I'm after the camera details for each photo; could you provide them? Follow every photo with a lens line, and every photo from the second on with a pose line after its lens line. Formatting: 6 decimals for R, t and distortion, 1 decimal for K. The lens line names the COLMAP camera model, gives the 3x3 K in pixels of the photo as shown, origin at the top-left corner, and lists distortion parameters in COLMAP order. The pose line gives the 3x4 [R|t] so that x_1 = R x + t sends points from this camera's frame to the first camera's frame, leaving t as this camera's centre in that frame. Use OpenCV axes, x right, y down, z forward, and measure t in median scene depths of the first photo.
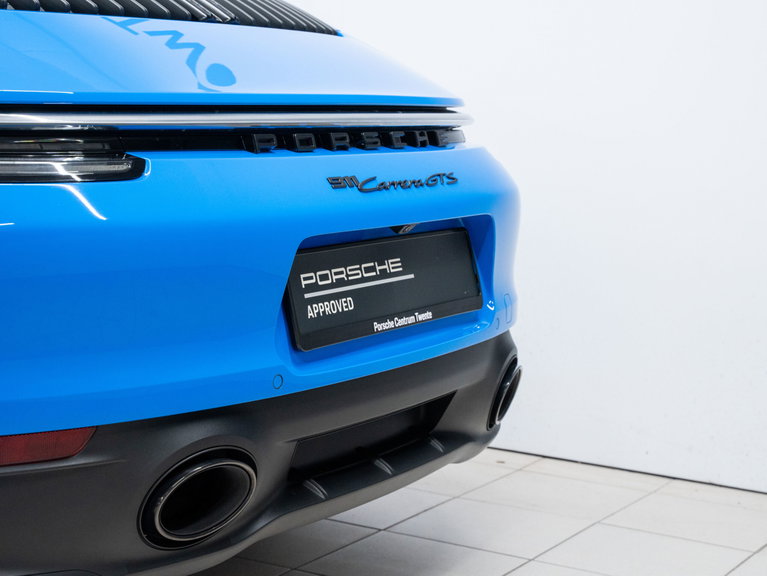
lens RADIAL K [[1310.3, 0, 383.5], [0, 1310.3, 288.0], [0, 0, 1]] dist [-0.005463, 1.567532]
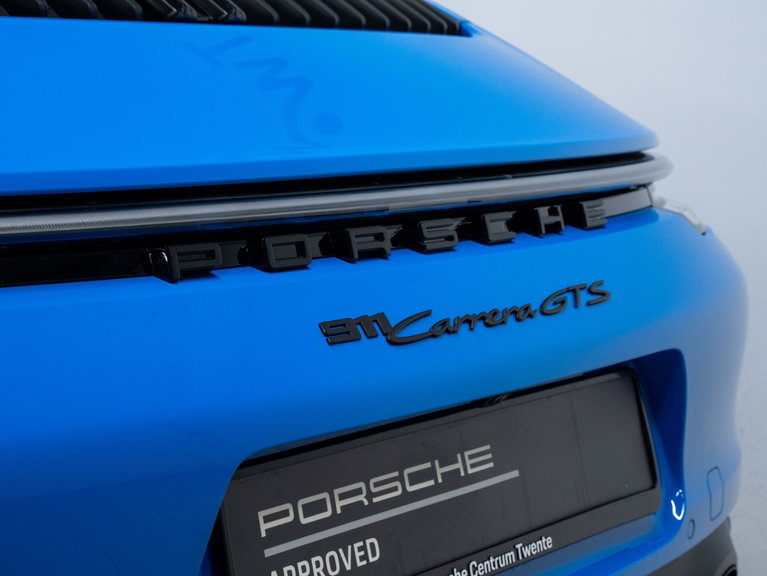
lens RADIAL K [[1310.3, 0, 383.5], [0, 1310.3, 288.0], [0, 0, 1]] dist [-0.005463, 1.567532]
pose [[0.977755, 0.014457, -0.209250, 0.086628], [-0.013387, 0.999889, 0.006530, -0.095261], [0.209321, -0.003584, 0.977840, 0.457310]]
